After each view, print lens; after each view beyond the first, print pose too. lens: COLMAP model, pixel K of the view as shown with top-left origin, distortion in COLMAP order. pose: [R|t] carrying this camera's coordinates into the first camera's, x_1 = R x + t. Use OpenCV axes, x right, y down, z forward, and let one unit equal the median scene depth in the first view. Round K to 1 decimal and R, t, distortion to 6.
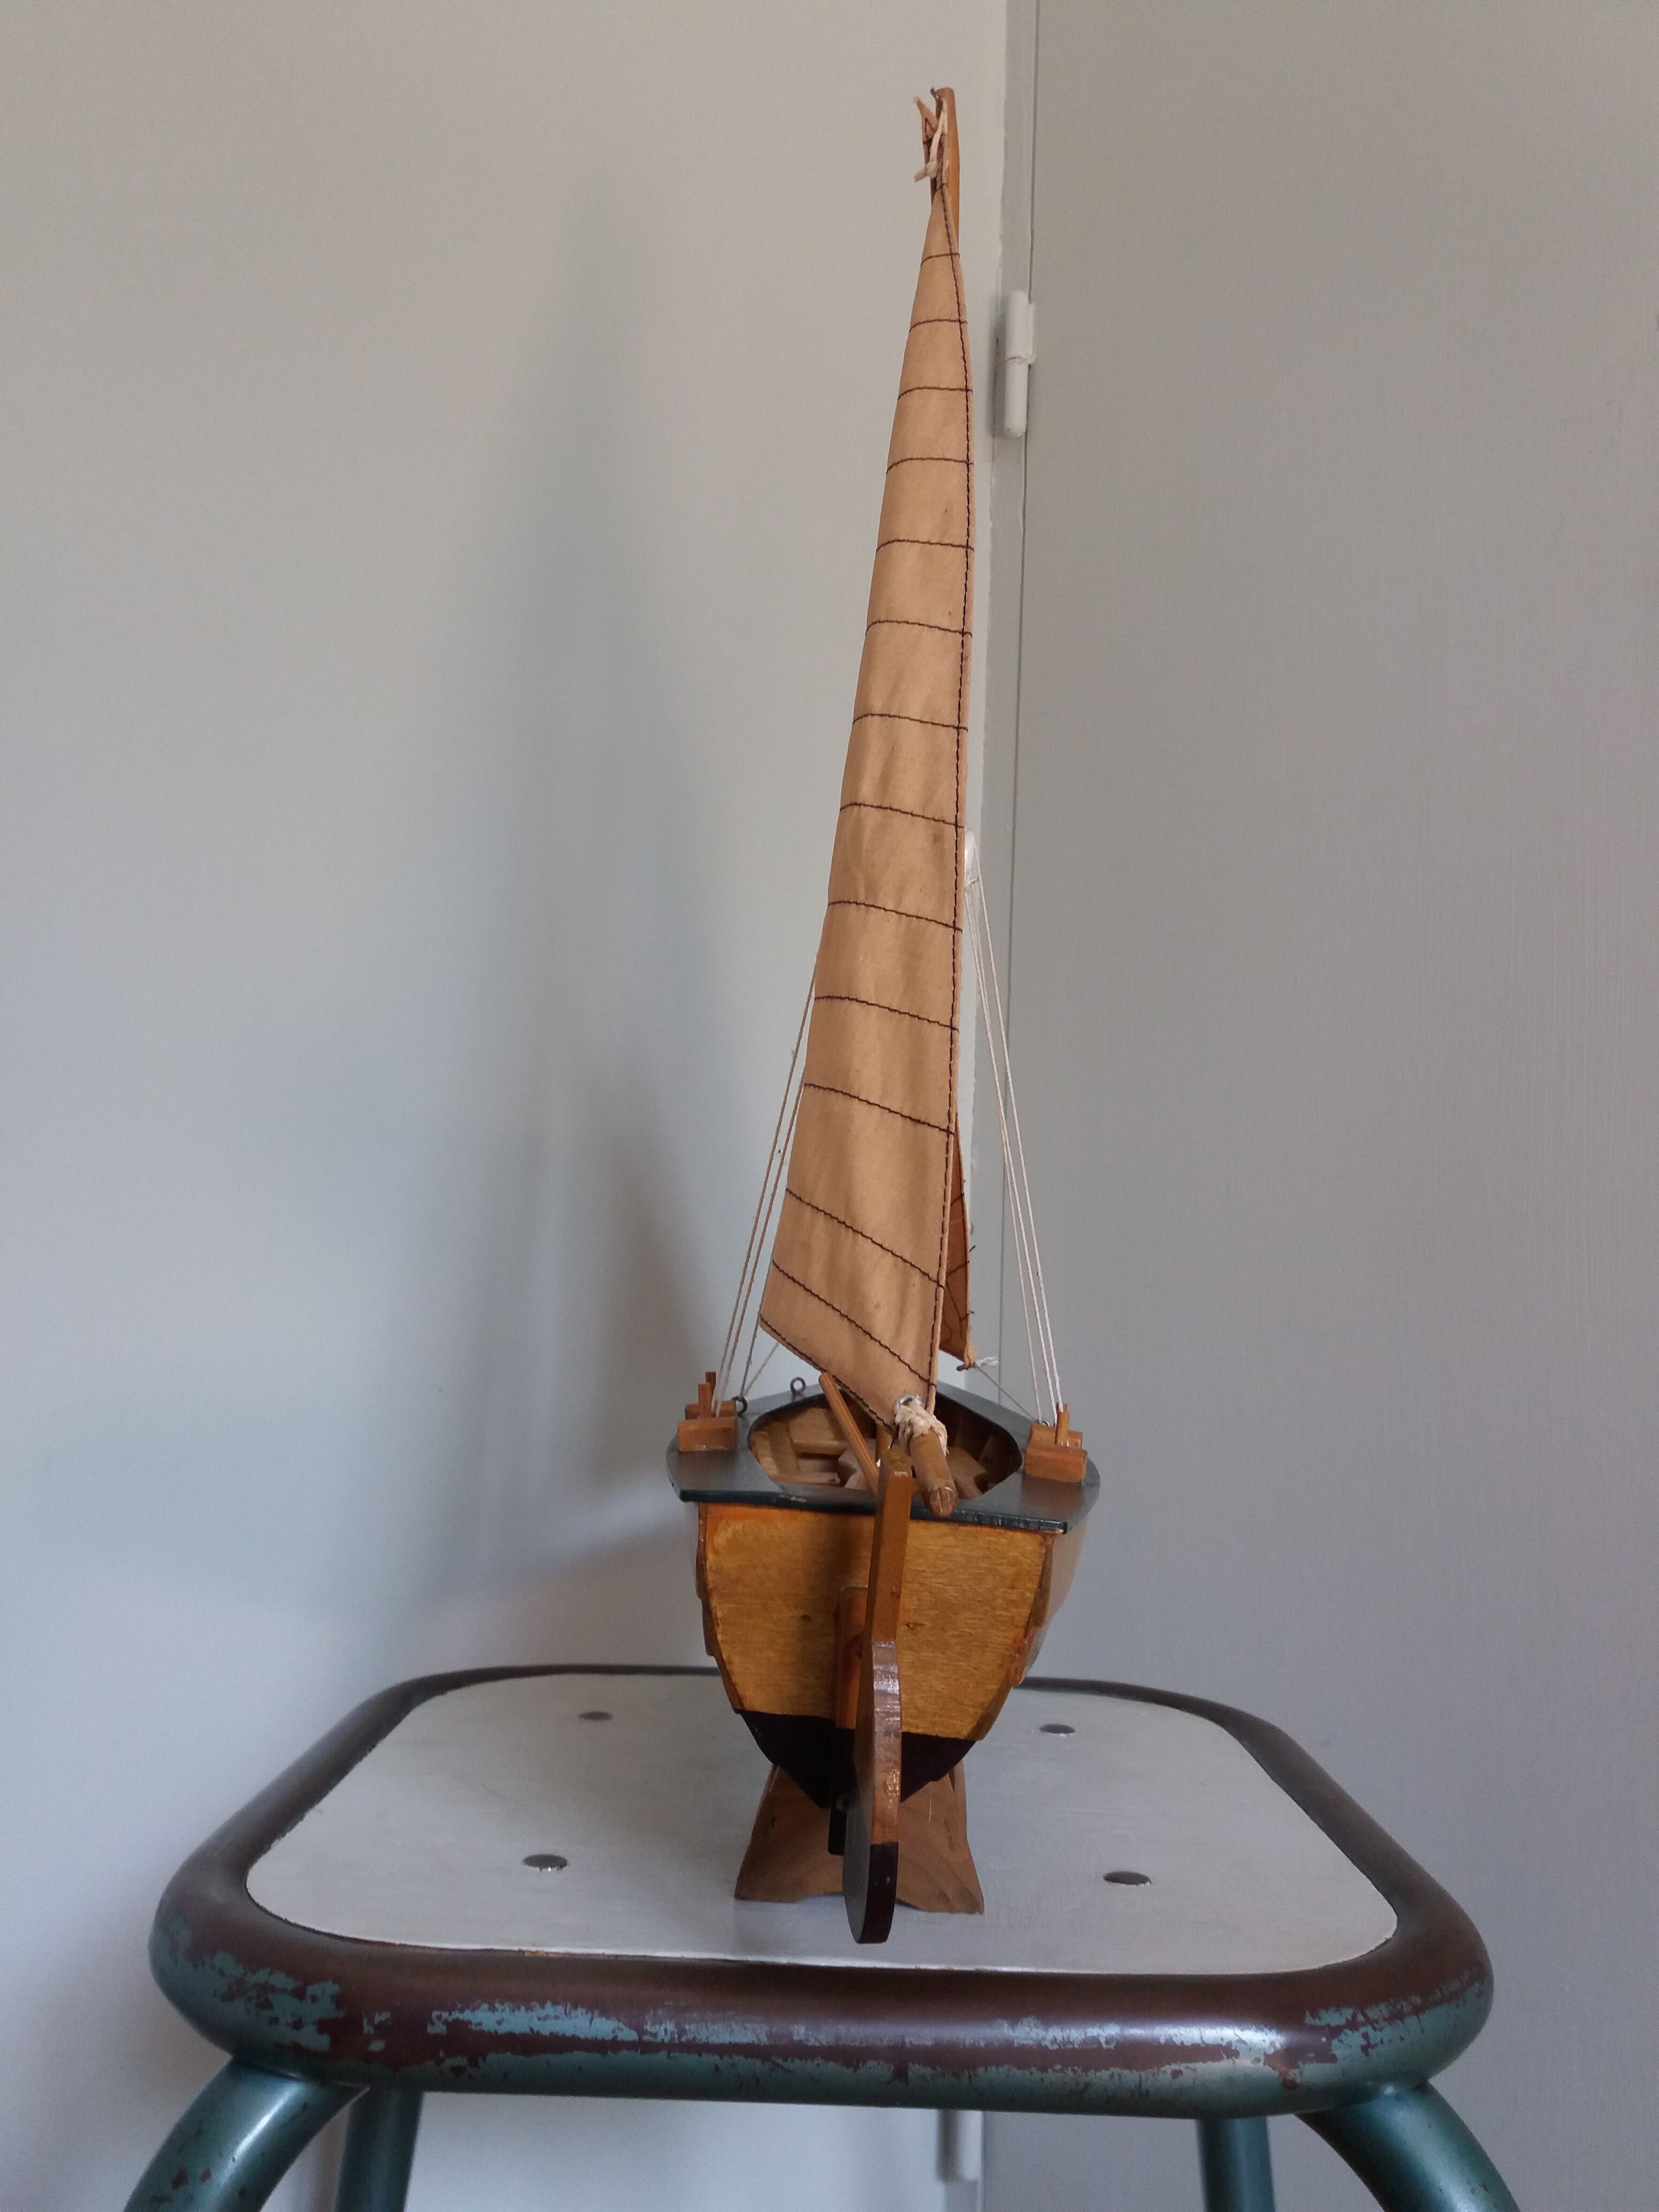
lens RADIAL K [[1899.0, 0, 854.0], [0, 1899.0, 1112.5], [0, 0, 1]] dist [0.053683, -0.072700]
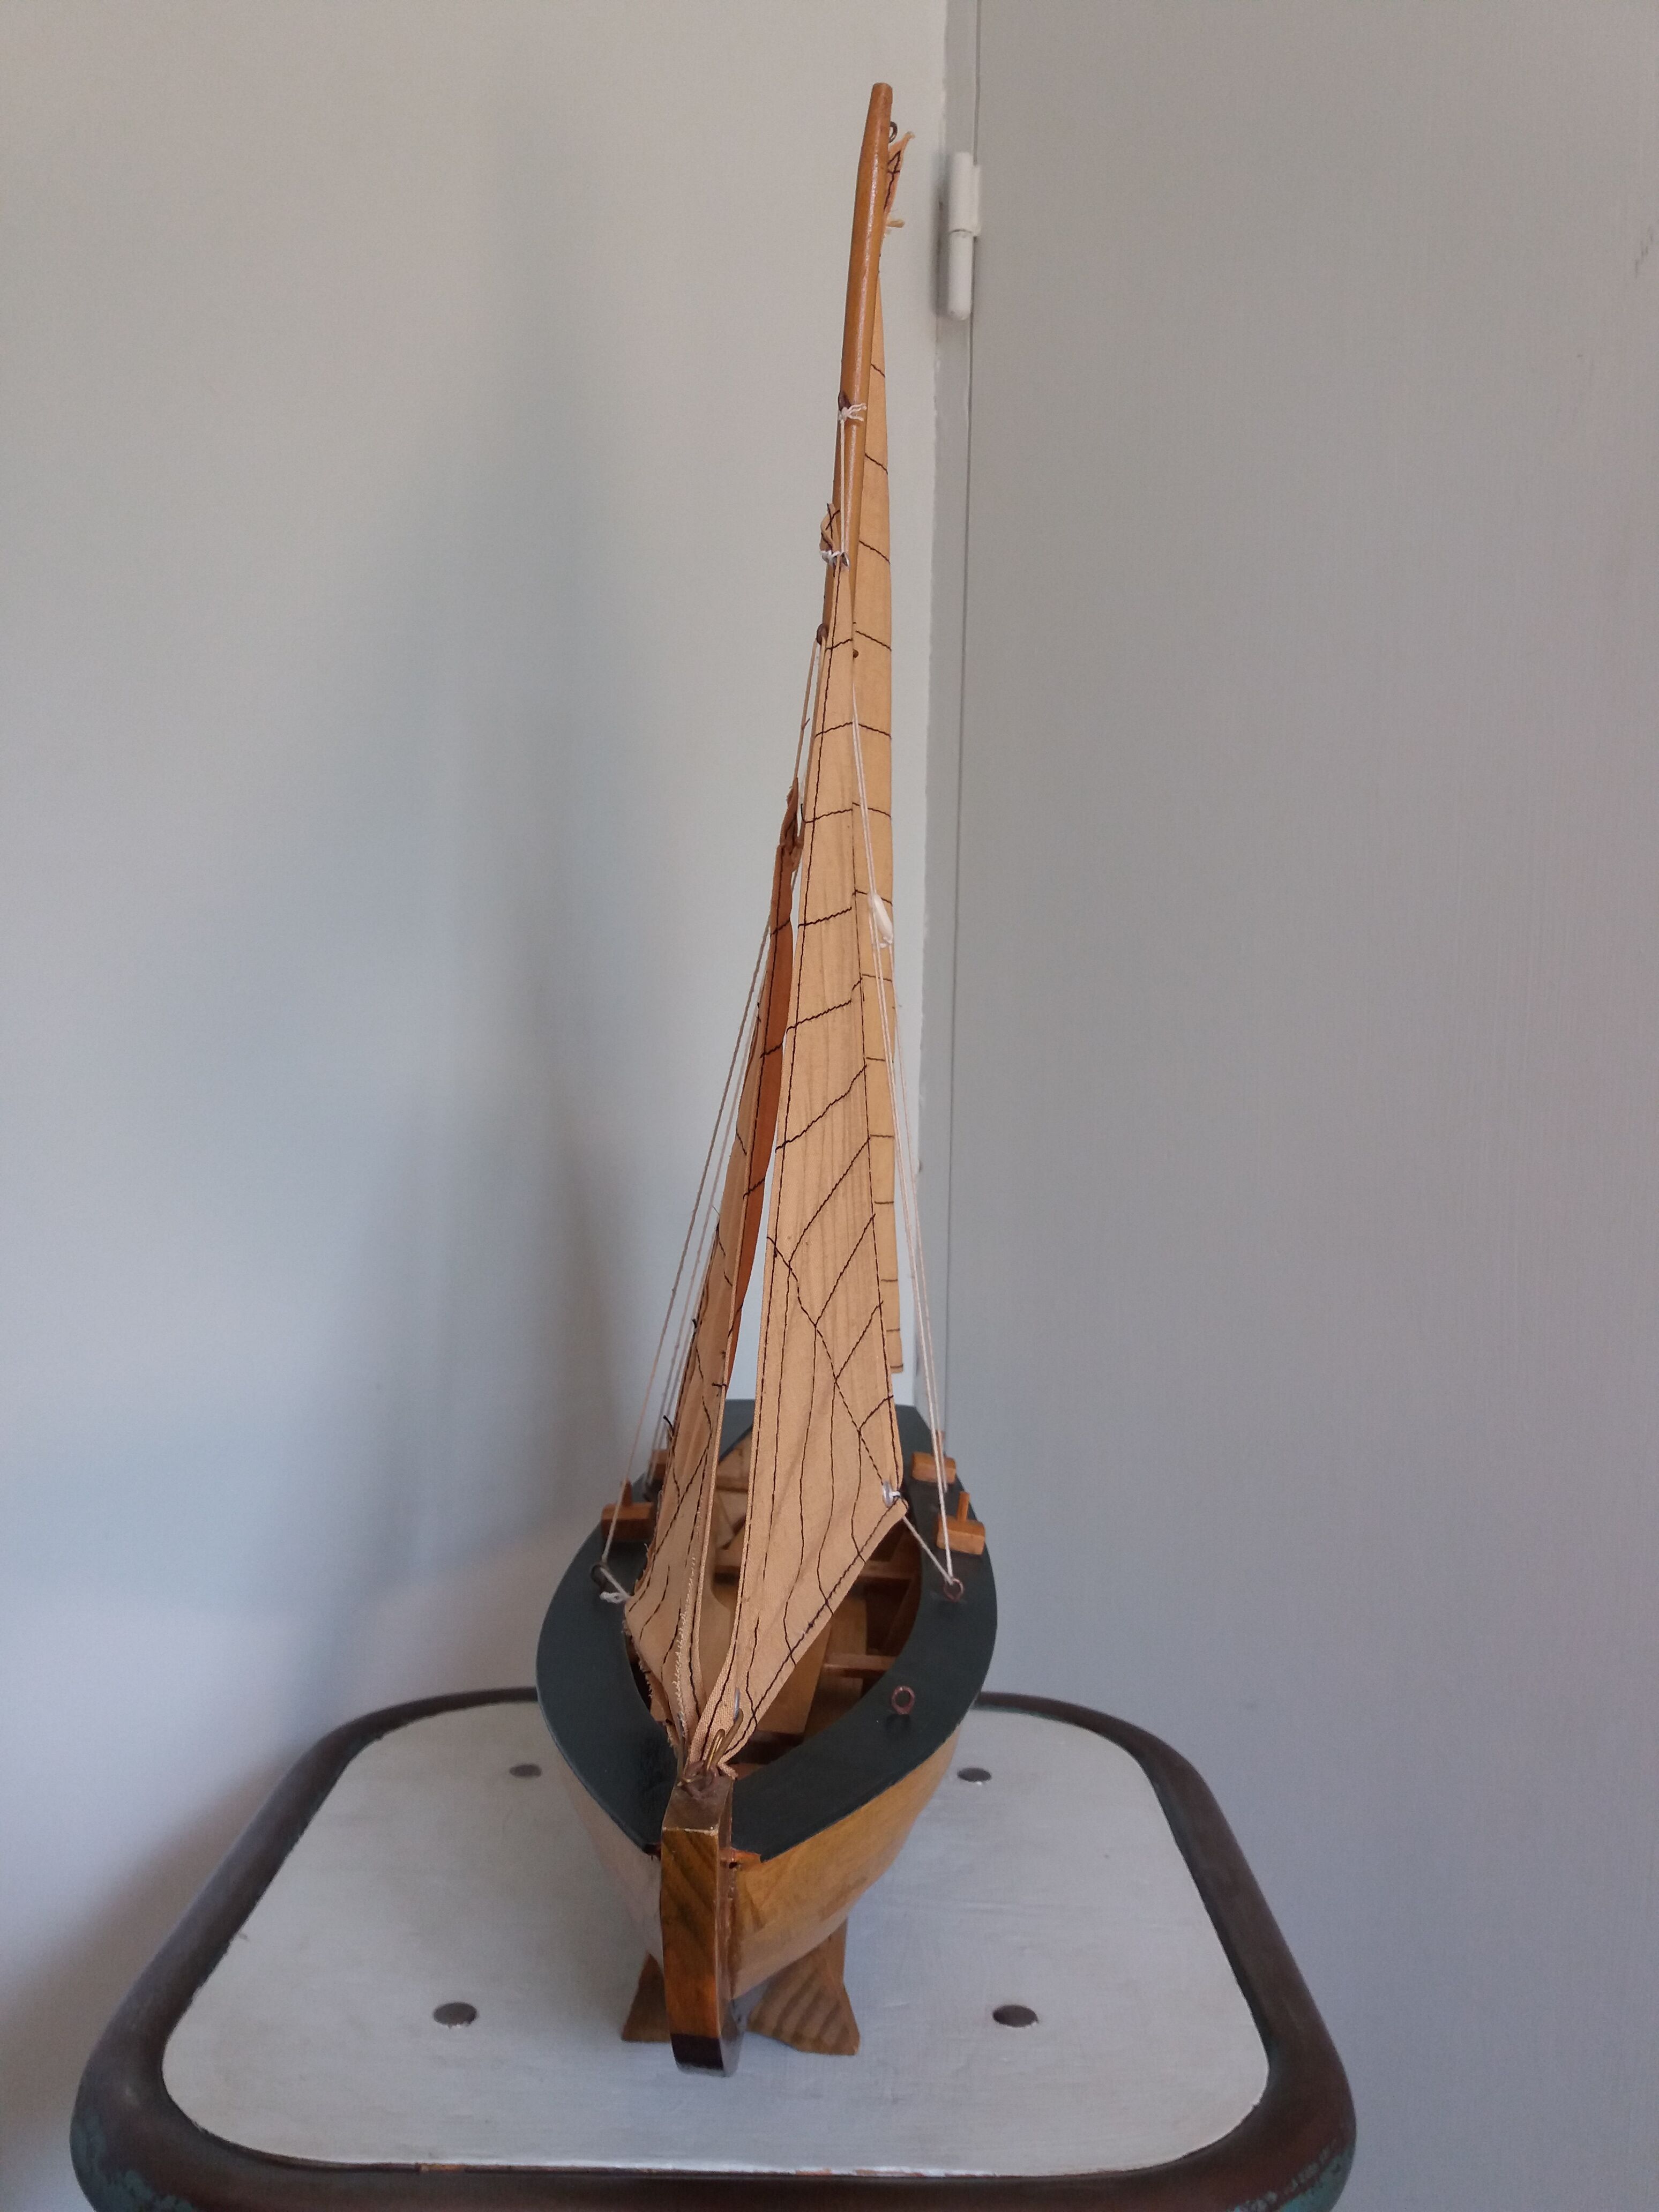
lens RADIAL K [[1899.0, 0, 848.2], [0, 1899.0, 1124.6], [0, 0, 1]] dist [0.053683, -0.072700]
pose [[0.999875, -0.015108, -0.004631, 0.077334], [0.015628, 0.988818, 0.148306, -0.285298], [0.002339, -0.148360, 0.988931, 0.049876]]
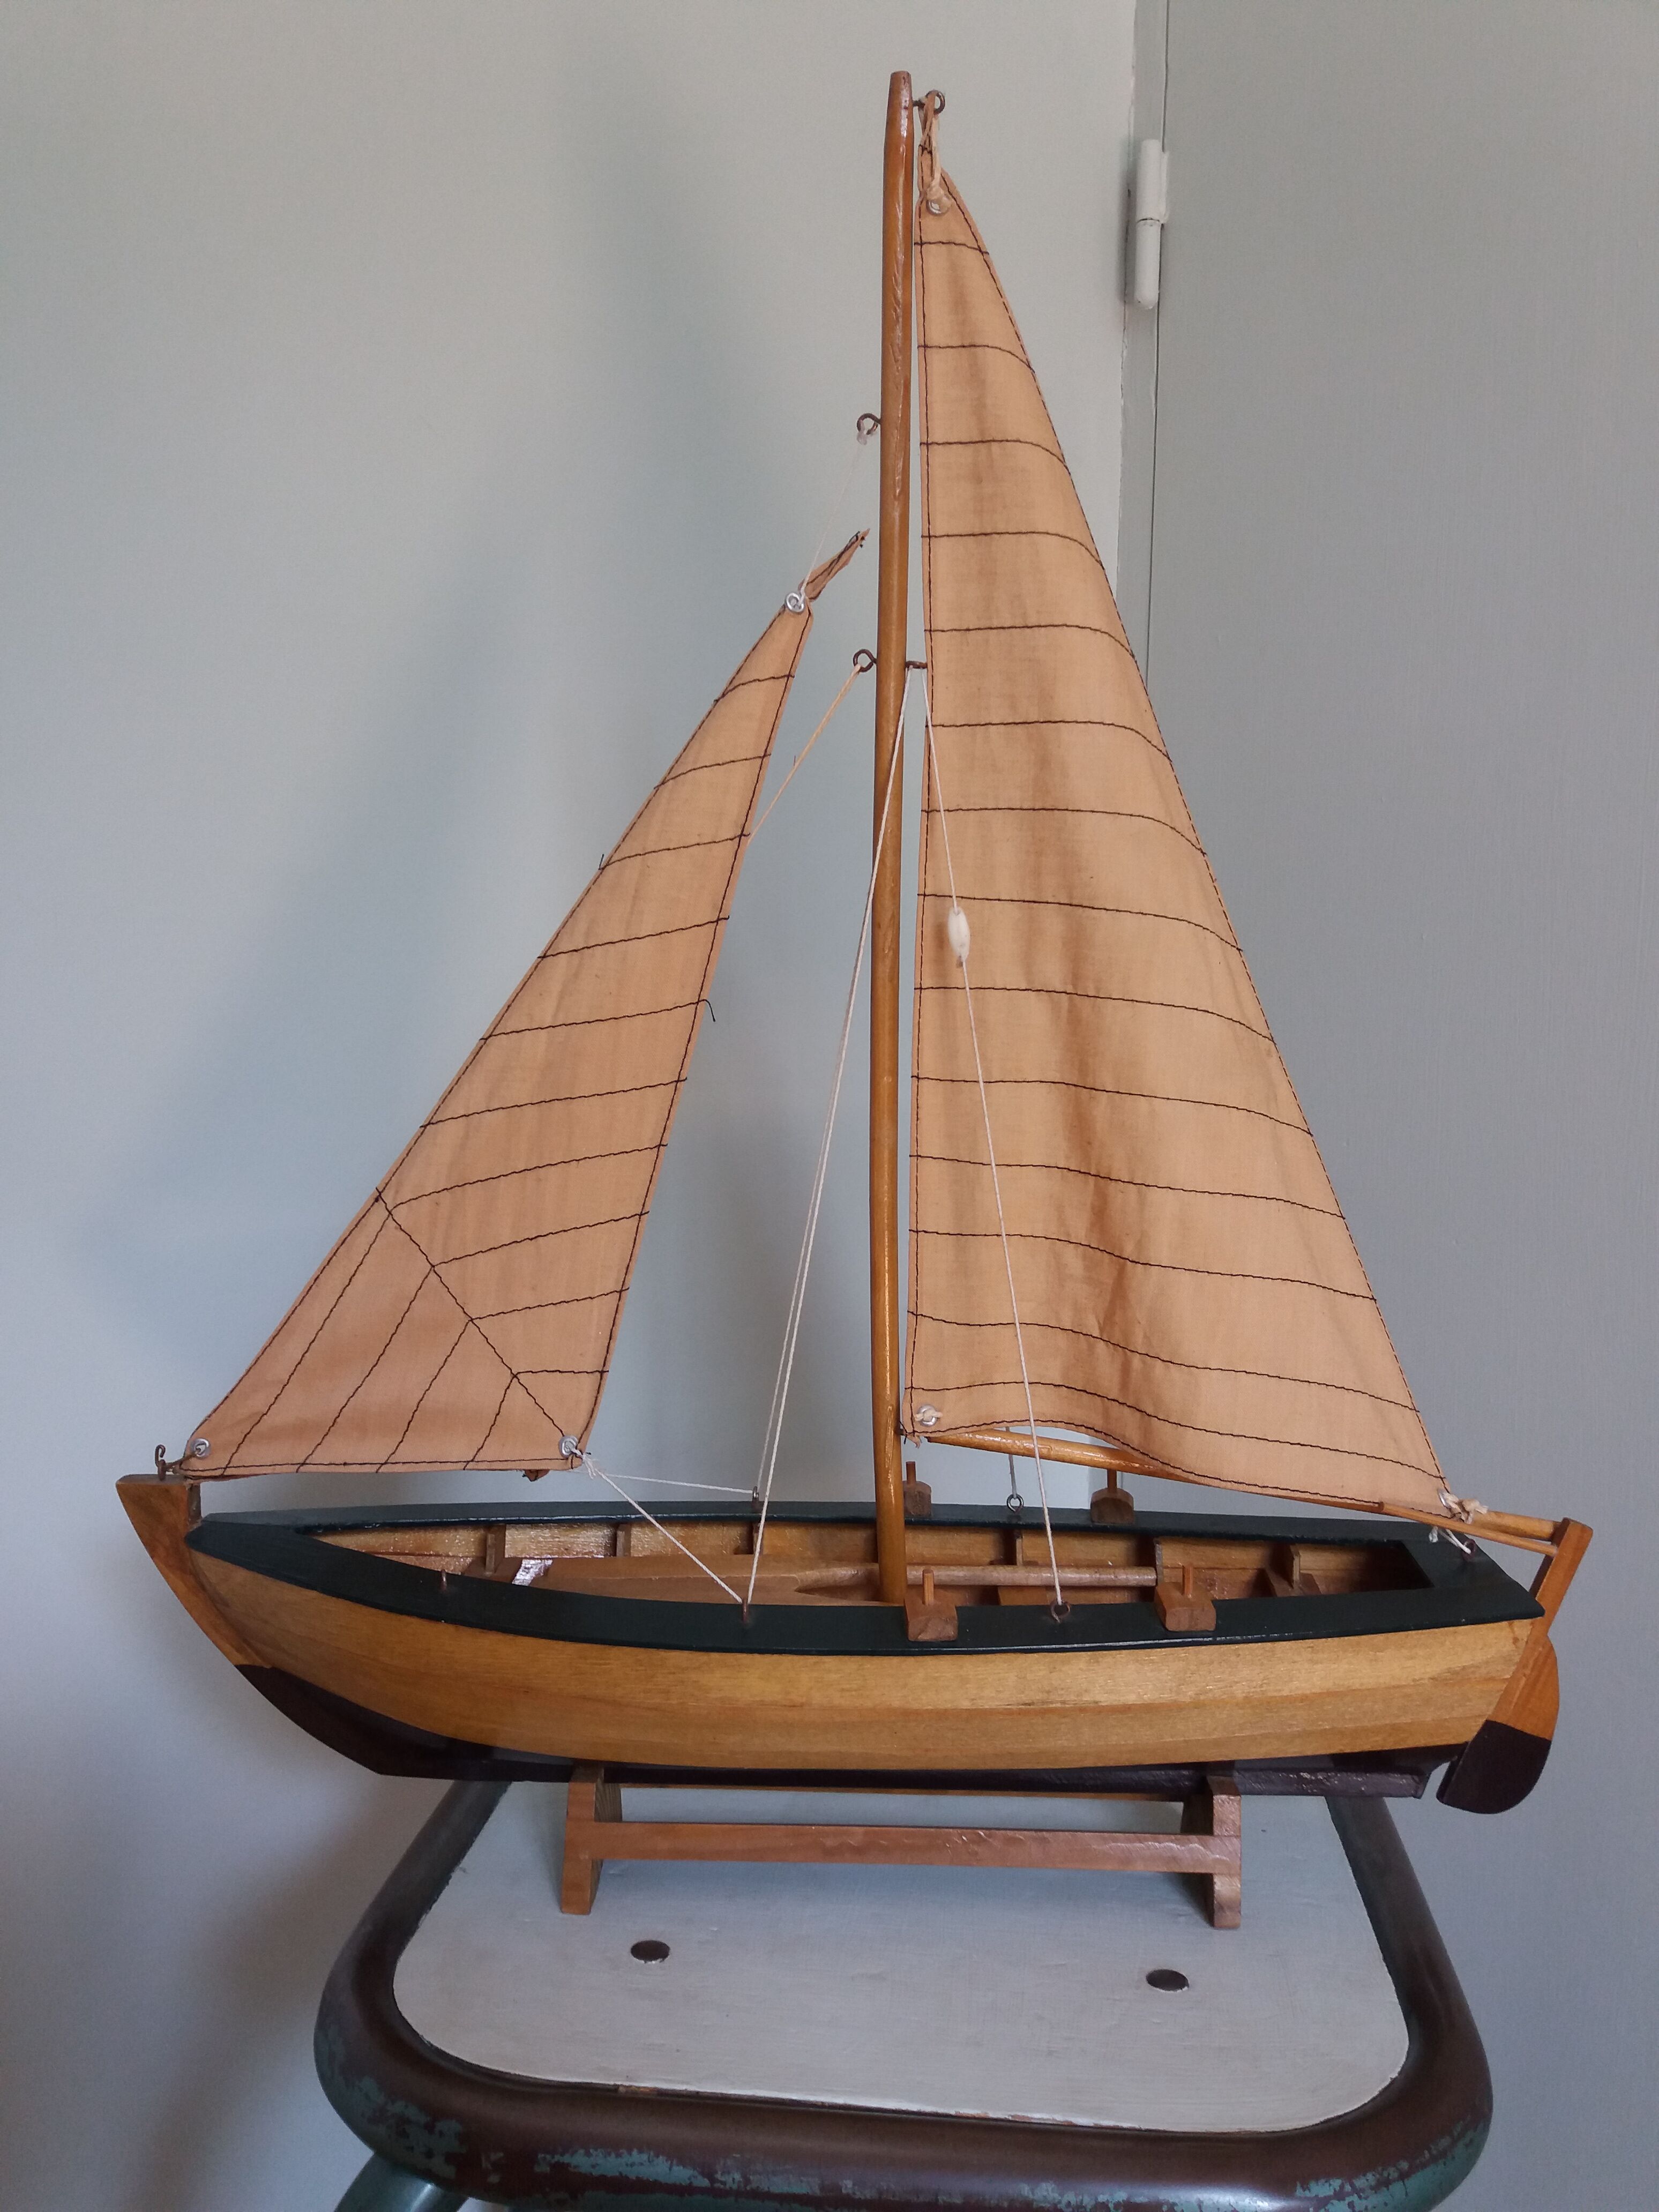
lens RADIAL K [[1899.0, 0, 837.2], [0, 1899.0, 1121.1], [0, 0, 1]] dist [0.053683, -0.072700]
pose [[0.993258, -0.009934, -0.115502, 0.103686], [0.030071, 0.984297, 0.173937, -0.349817], [0.111960, -0.176238, 0.977960, -0.022553]]
